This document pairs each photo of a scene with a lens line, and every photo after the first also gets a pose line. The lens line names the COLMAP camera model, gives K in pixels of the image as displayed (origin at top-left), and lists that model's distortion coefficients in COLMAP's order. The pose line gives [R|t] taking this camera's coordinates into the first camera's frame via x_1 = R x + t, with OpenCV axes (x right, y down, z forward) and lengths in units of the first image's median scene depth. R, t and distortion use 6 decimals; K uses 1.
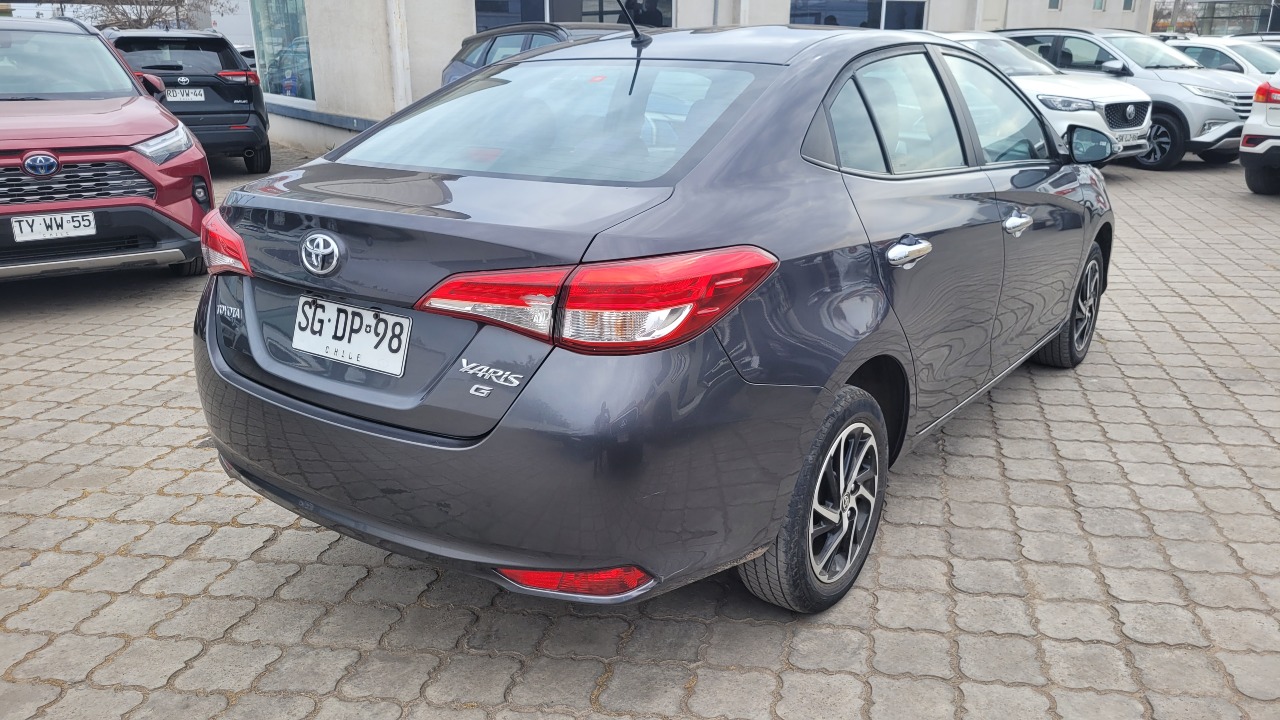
lens RADIAL K [[972.8, 0, 627.6], [0, 972.8, 367.3], [0, 0, 1]] dist [0.039055, -0.030400]
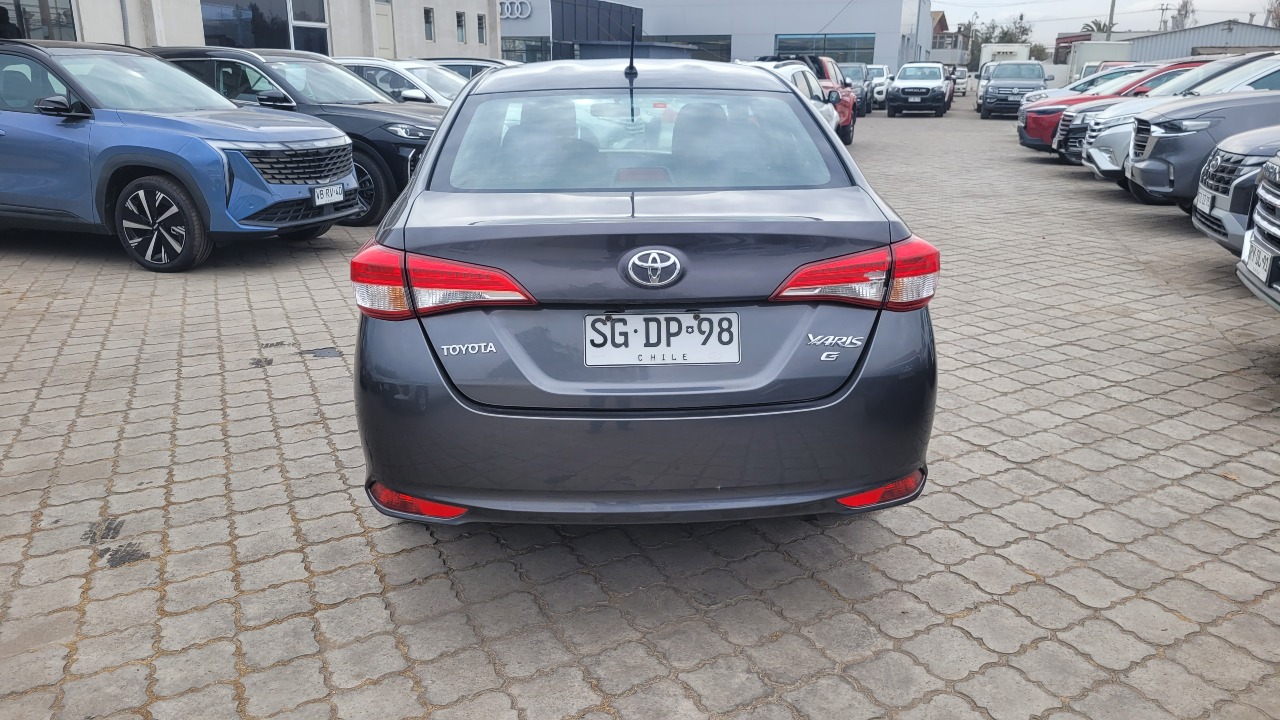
lens RADIAL K [[972.8, 0, 639.3], [0, 972.8, 379.4], [0, 0, 1]] dist [0.039055, -0.030400]
pose [[0.778978, -0.182826, 0.599806, -0.994956], [0.189668, 0.980442, 0.052523, -0.053234], [-0.597678, 0.072850, 0.798420, 0.144088]]
